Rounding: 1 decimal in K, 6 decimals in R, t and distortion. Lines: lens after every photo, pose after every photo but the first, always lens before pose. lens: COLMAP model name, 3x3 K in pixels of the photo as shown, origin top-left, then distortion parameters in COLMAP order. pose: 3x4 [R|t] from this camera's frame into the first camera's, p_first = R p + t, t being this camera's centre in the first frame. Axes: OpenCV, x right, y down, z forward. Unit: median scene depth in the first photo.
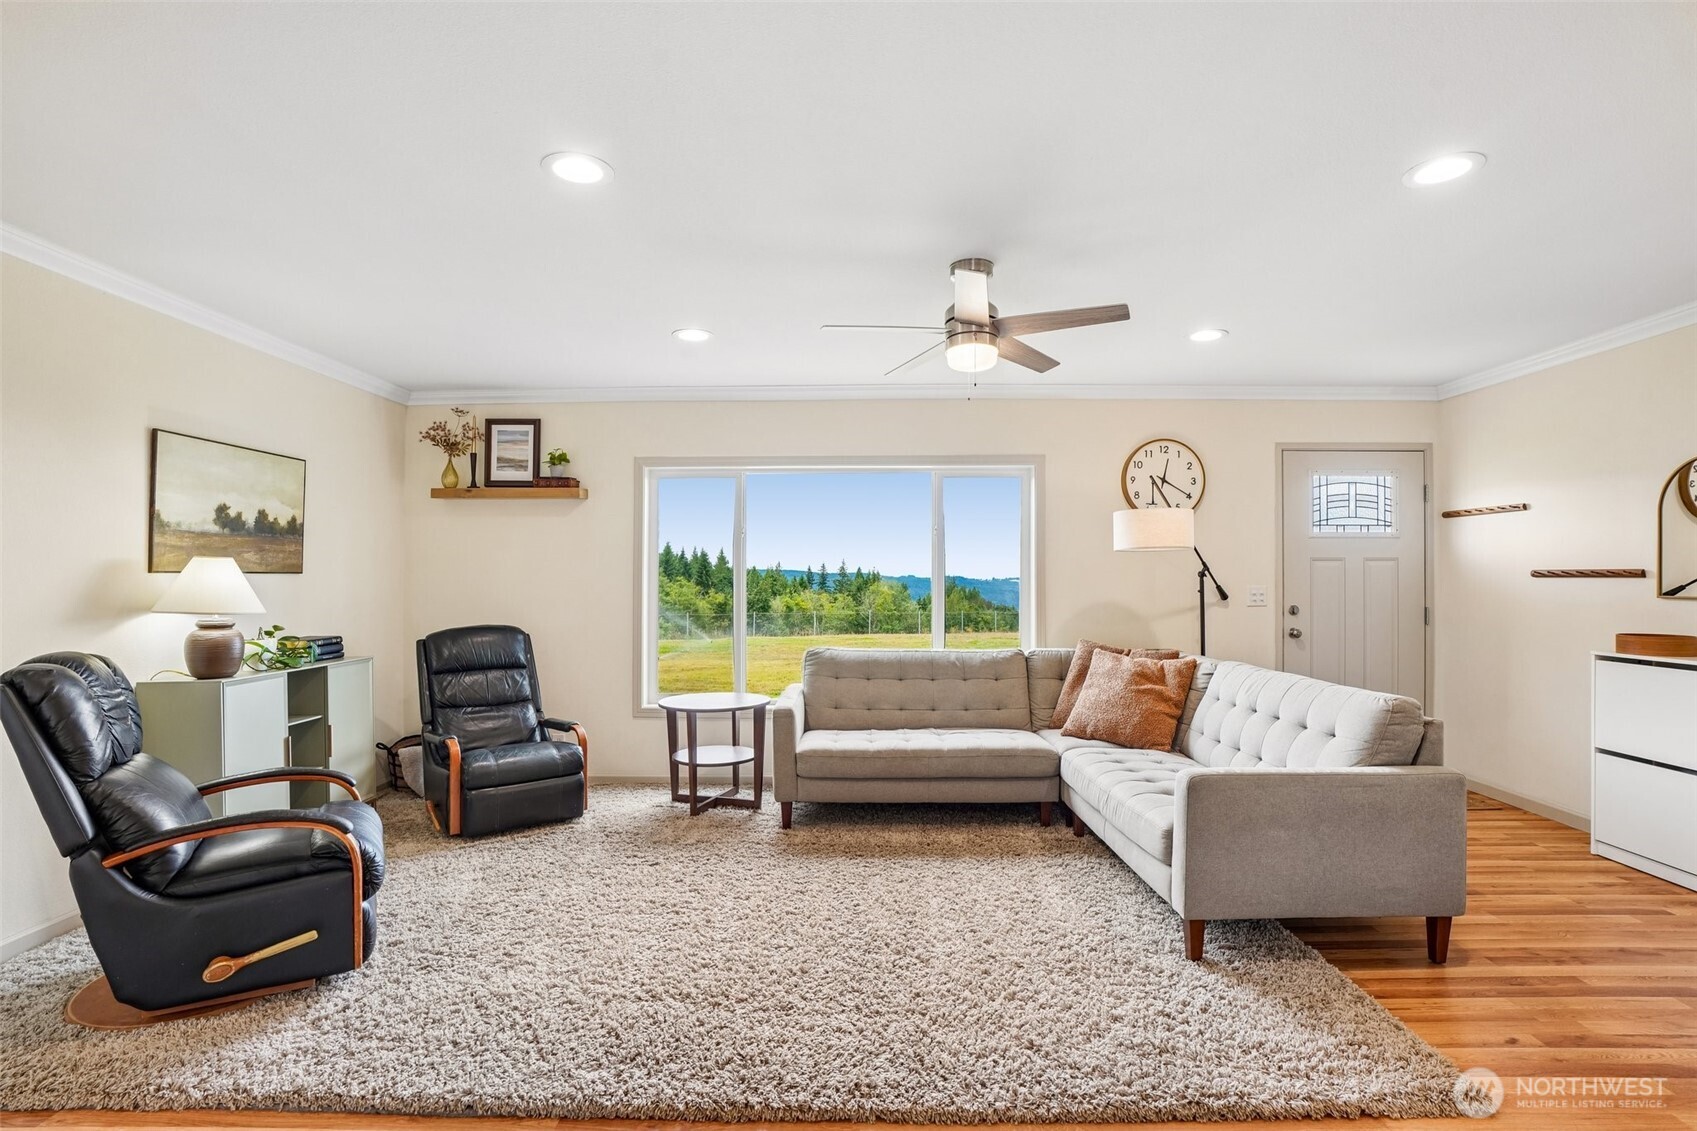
lens RADIAL K [[812.6, 0, 869.6], [0, 812.6, 569.7], [0, 0, 1]] dist [-0.056994, 0.022845]
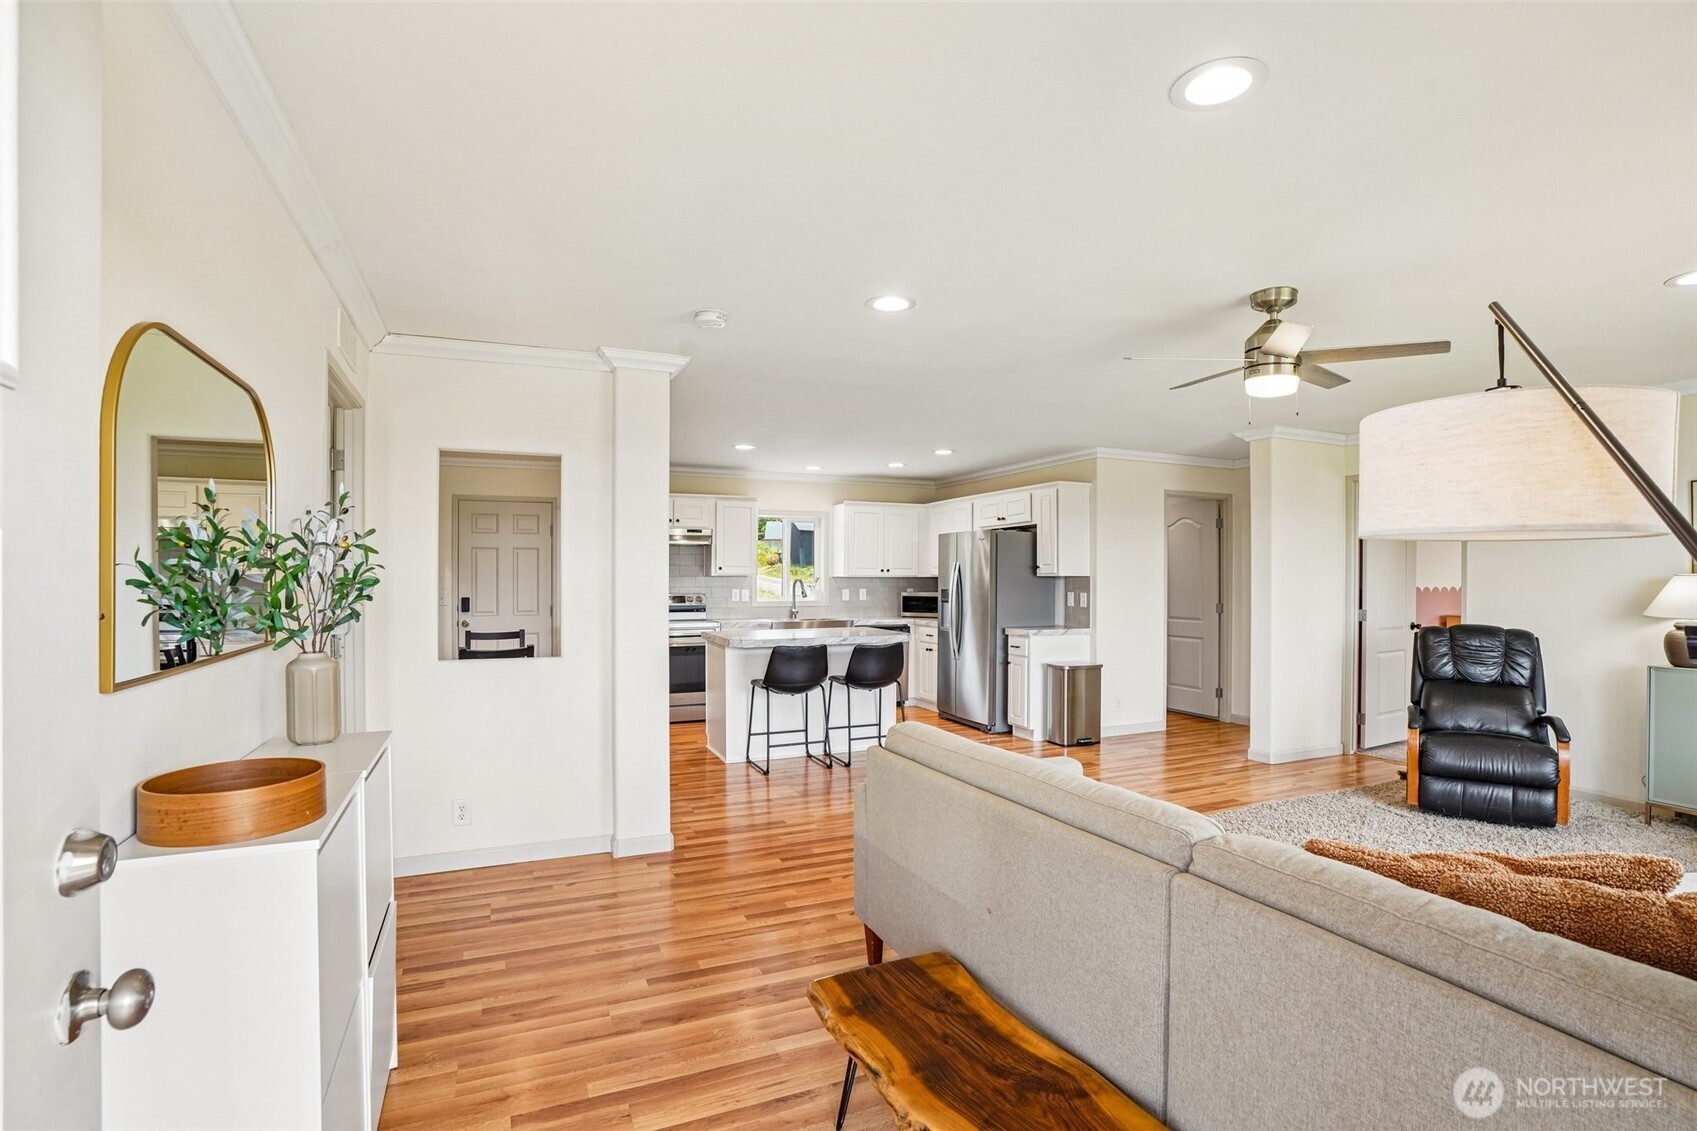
lens RADIAL K [[812.6, 0, 869.6], [0, 812.6, 569.7], [0, 0, 1]] dist [-0.056994, 0.022845]
pose [[-0.904984, -0.002070, -0.425441, 0.748598], [0.003255, 0.999925, -0.011788, -0.011838], [0.425434, -0.012053, -0.904909, 1.264262]]
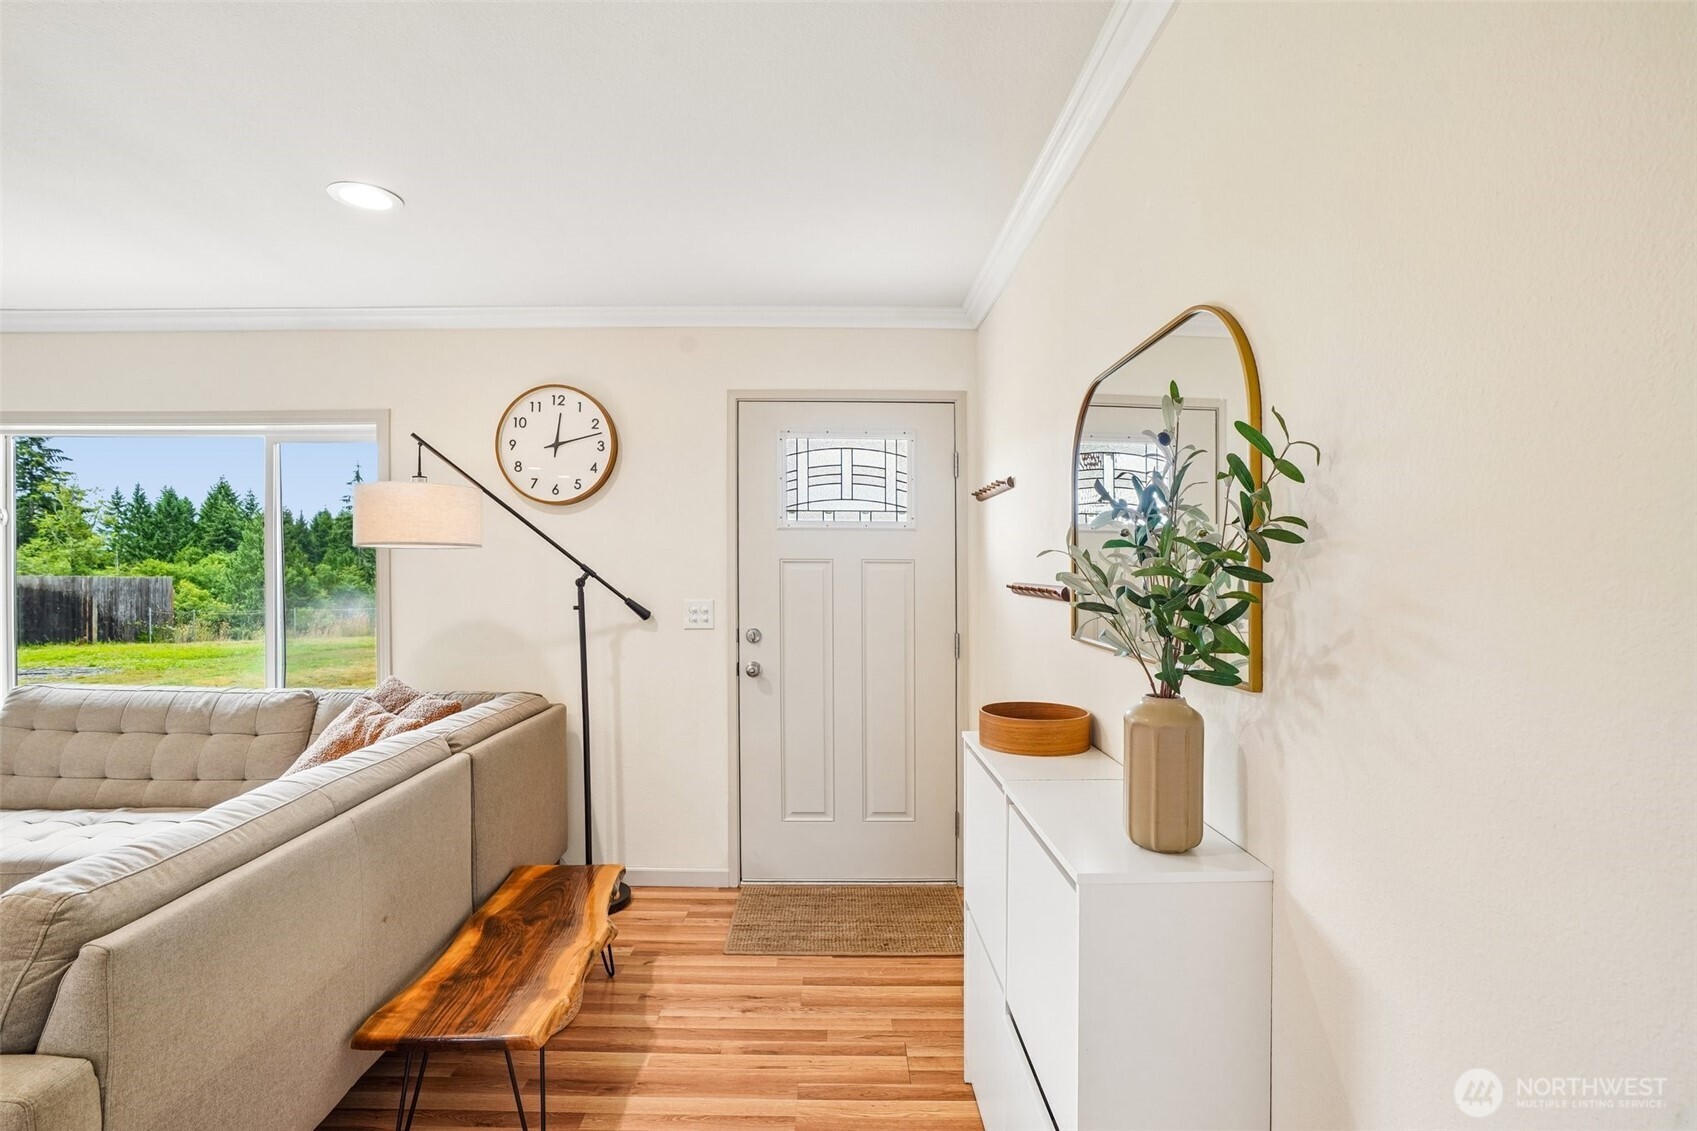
lens RADIAL K [[828.6, 0, 828.7], [0, 828.6, 572.7], [0, 0, 1]] dist [-0.053963, 0.024986]
pose [[0.999977, 0.006462, 0.002273, 0.728501], [-0.006497, 0.999852, 0.015929, -0.017639], [-0.002170, -0.015944, 0.999871, 0.361916]]
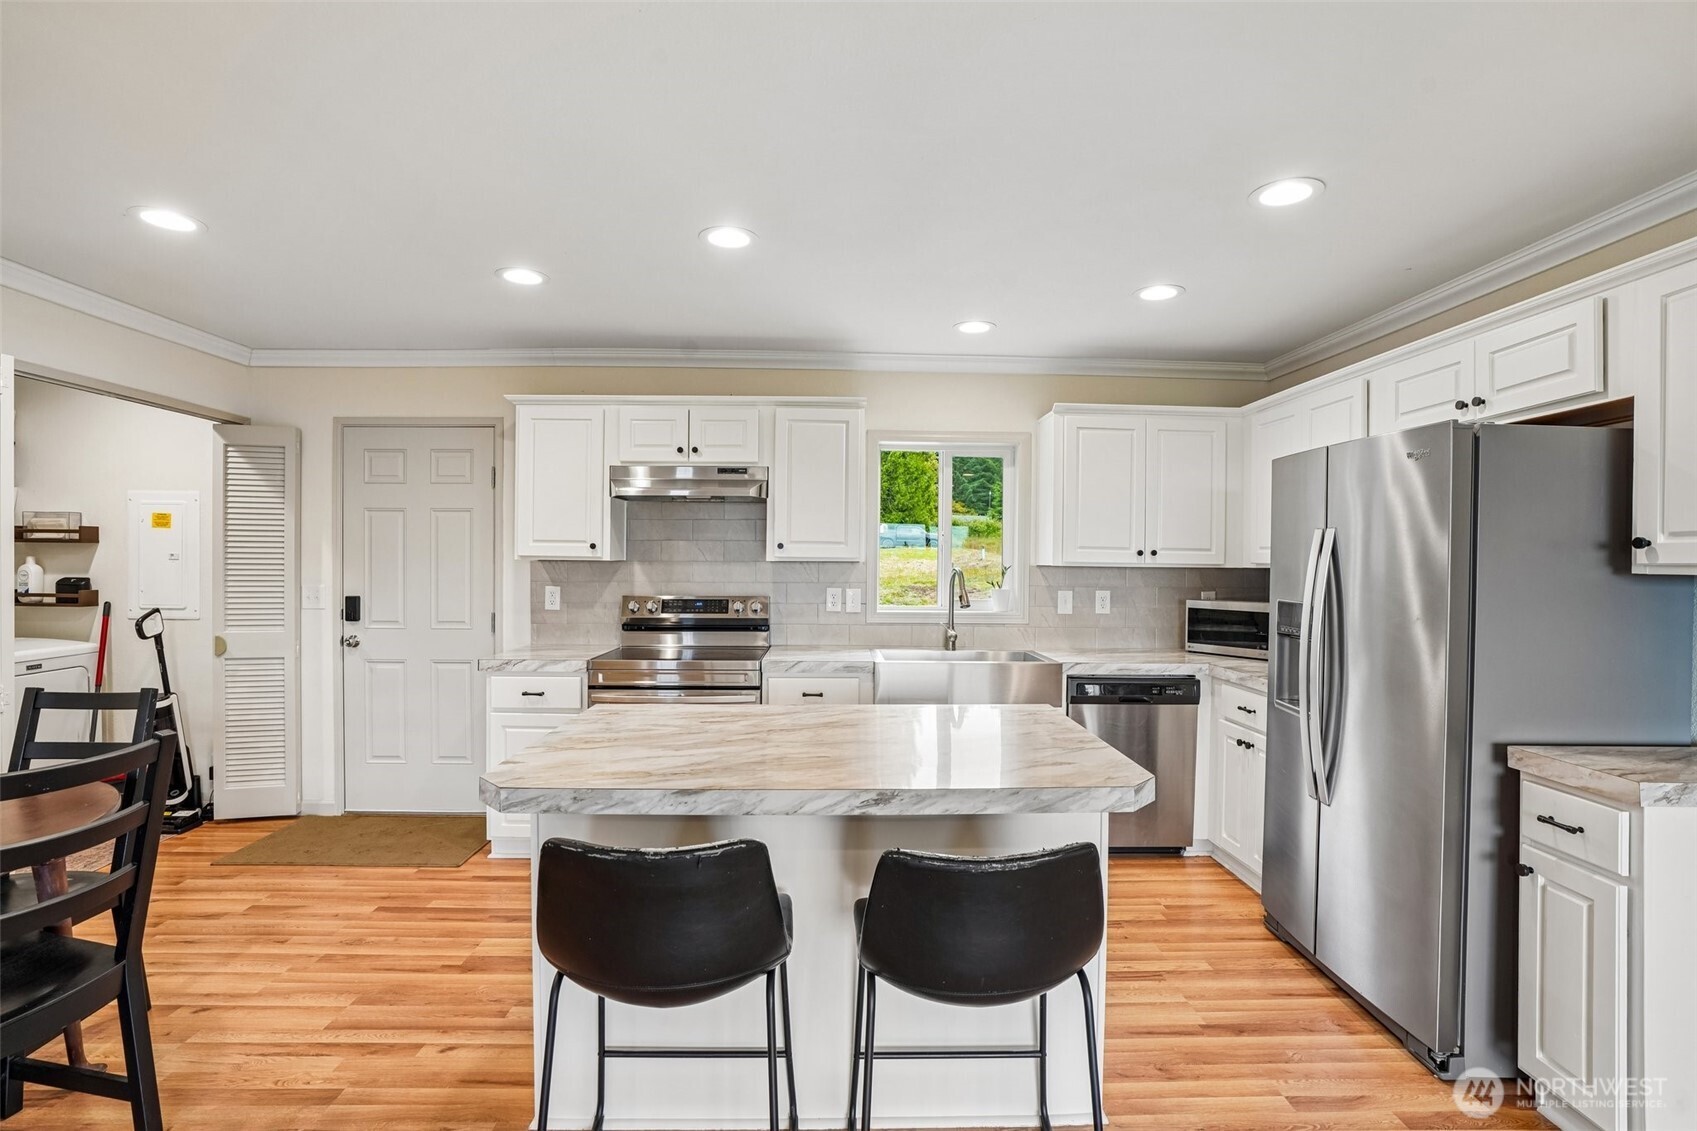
lens RADIAL K [[812.6, 0, 869.6], [0, 812.6, 569.7], [0, 0, 1]] dist [-0.056994, 0.022845]
pose [[-0.998660, -0.006665, -0.051326, 0.193884], [-0.007158, 0.999930, 0.009421, -0.020978], [0.051259, 0.009776, -0.998638, 0.317355]]
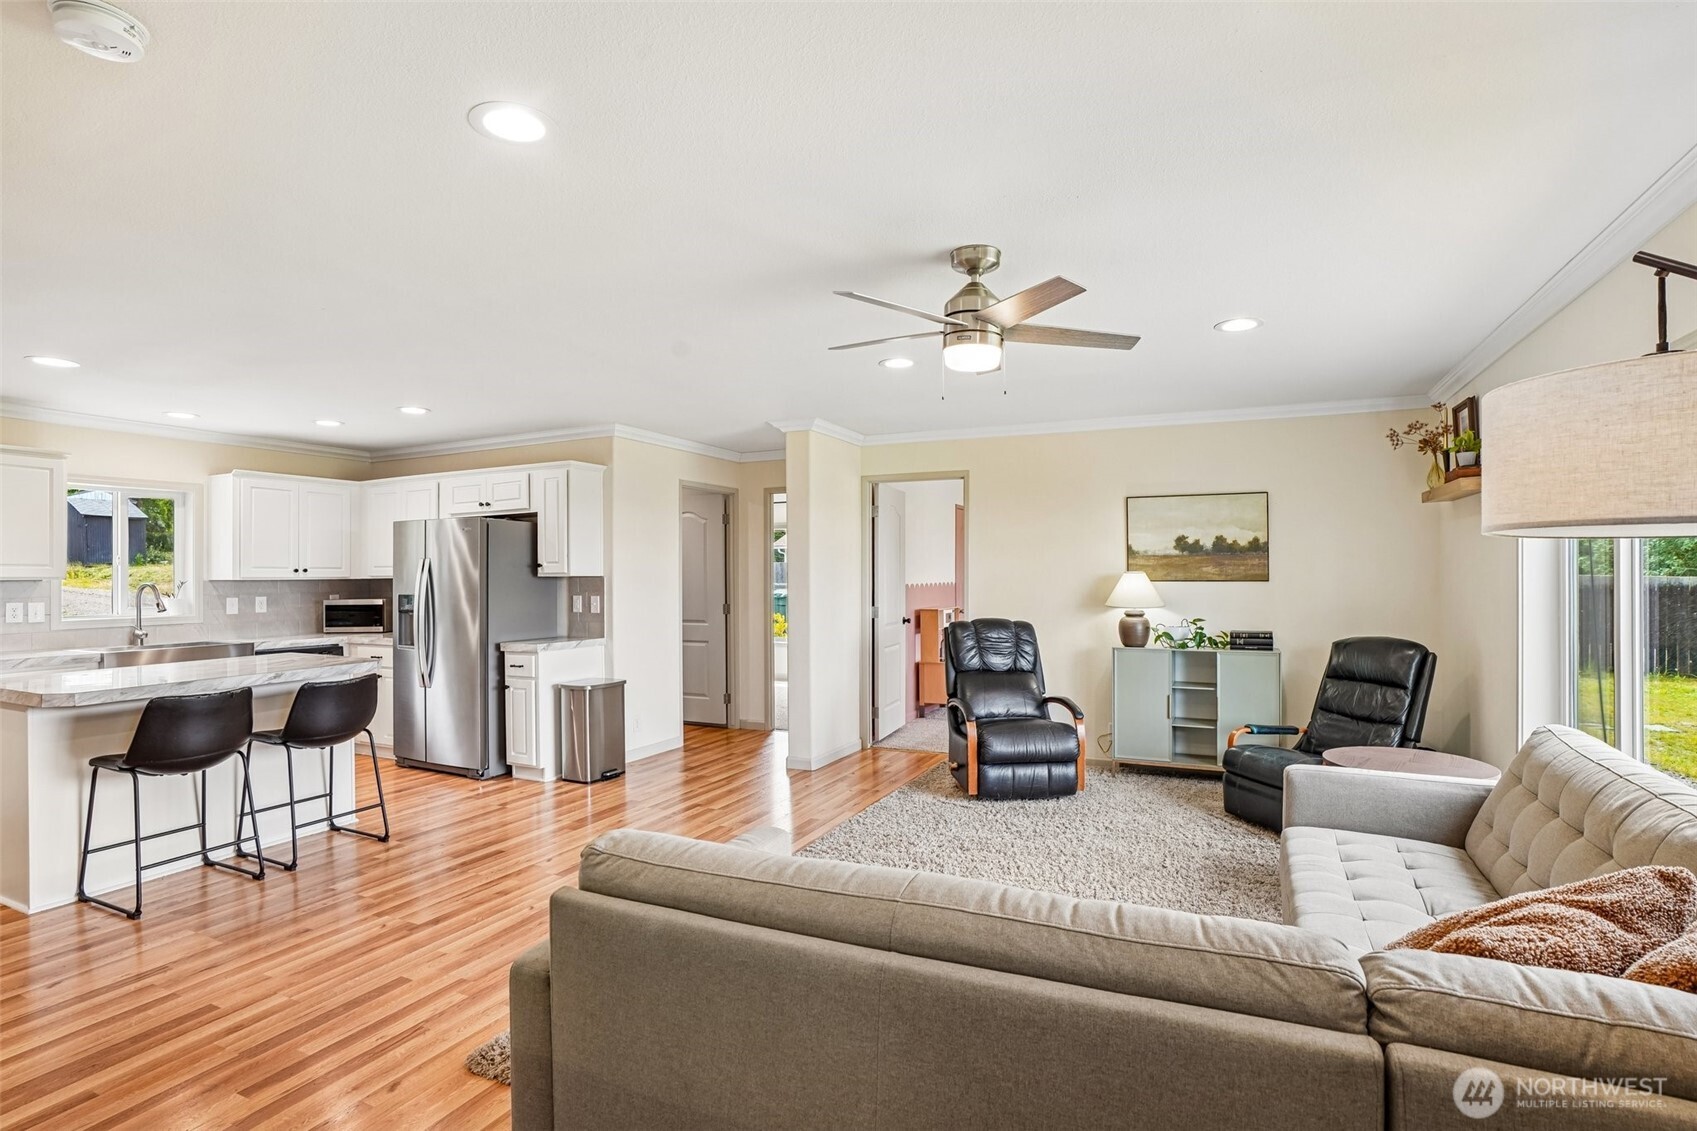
lens RADIAL K [[827.2, 0, 858.7], [0, 827.2, 567.8], [0, 0, 1]] dist [-0.070649, 0.029768]
pose [[-0.418038, -0.001831, -0.908428, 0.739973], [0.012312, 0.999895, -0.007680, -0.014892], [0.908346, -0.014395, -0.417971, 0.941579]]
